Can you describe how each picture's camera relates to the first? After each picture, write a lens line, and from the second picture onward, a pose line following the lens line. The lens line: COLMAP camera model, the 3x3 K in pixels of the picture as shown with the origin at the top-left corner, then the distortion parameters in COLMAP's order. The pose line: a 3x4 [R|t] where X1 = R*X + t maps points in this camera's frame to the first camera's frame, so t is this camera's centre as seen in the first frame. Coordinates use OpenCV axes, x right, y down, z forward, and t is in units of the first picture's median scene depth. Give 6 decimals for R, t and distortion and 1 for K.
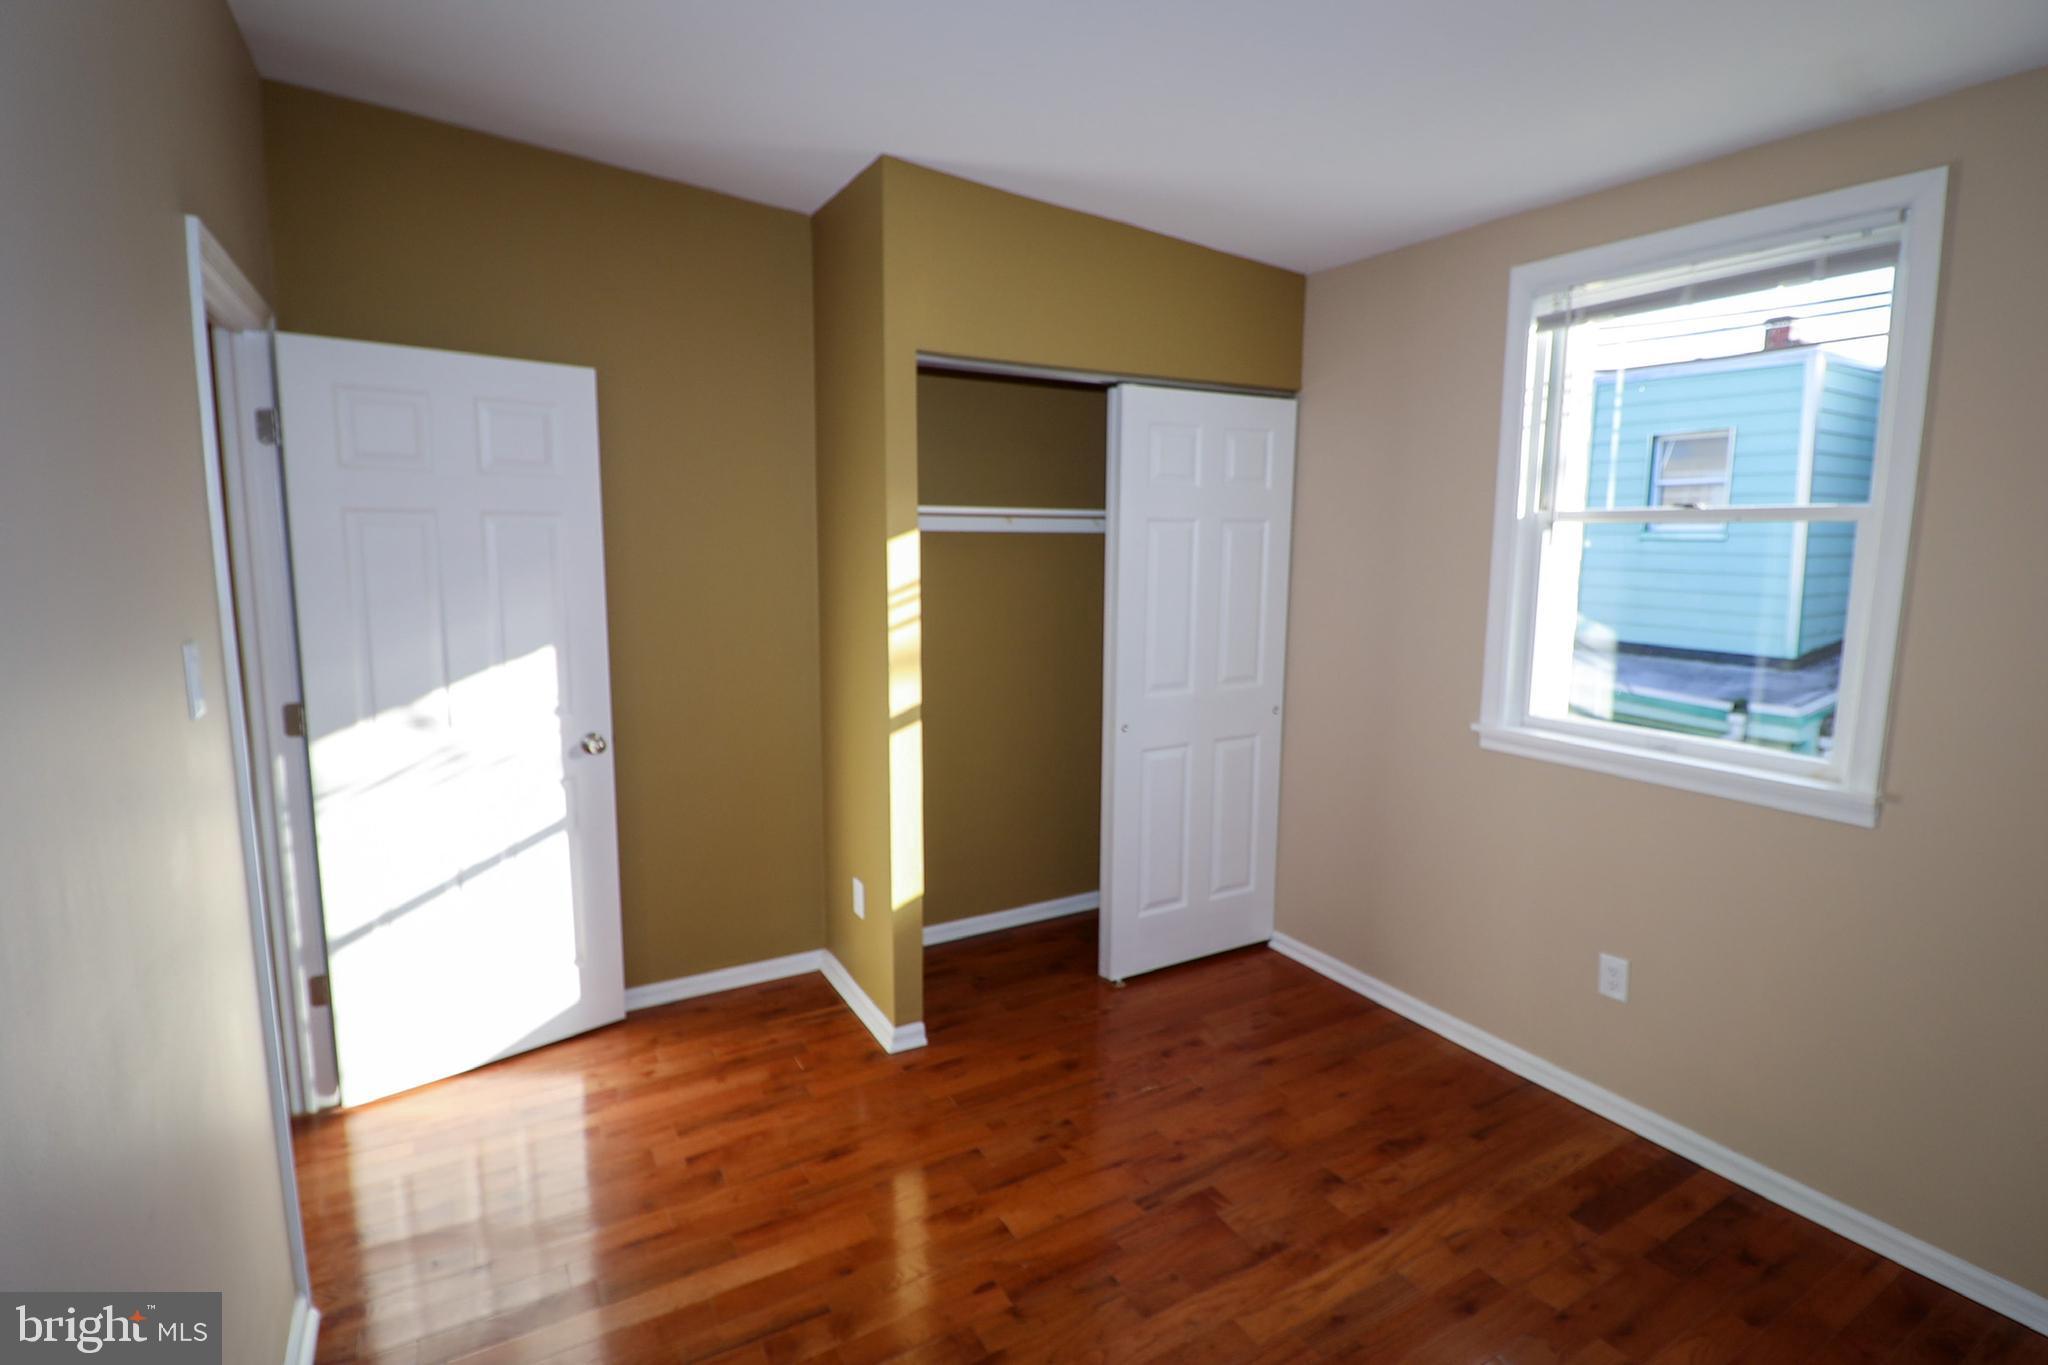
lens RADIAL K [[950.4, 0, 1024.6], [0, 950.4, 662.2], [0, 0, 1]] dist [0.001402, -0.013078]
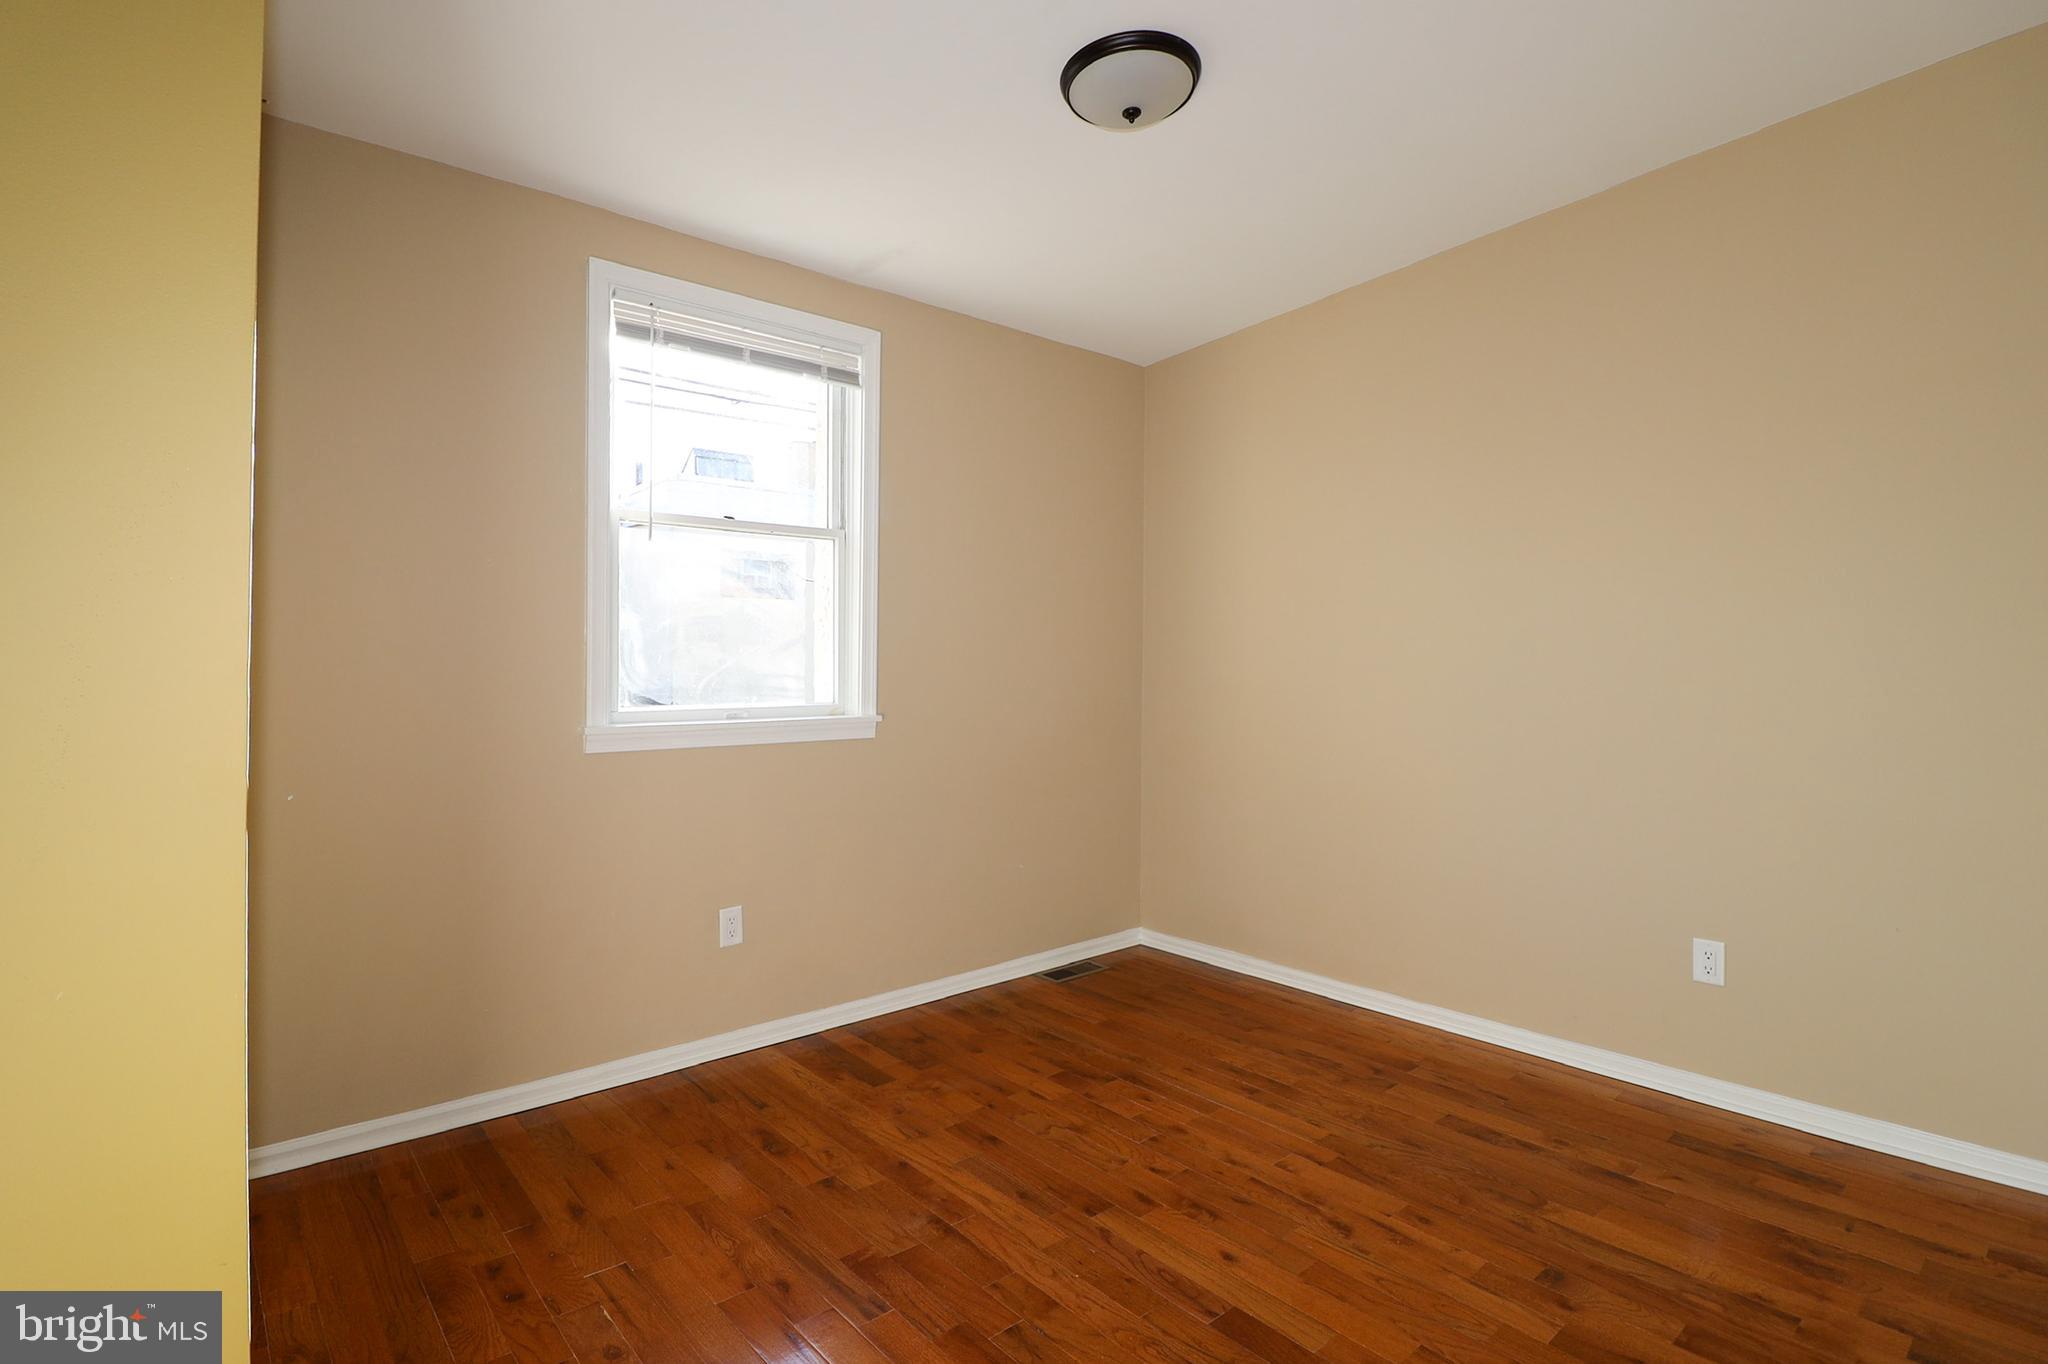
lens RADIAL K [[996.6, 0, 999.8], [0, 996.6, 659.7], [0, 0, 1]] dist [-0.001339, -0.000197]
pose [[-0.145833, -0.006177, 0.989290, -0.695236], [0.127301, 0.991550, 0.024957, 0.032695], [-0.981085, 0.129577, -0.143815, 0.946768]]
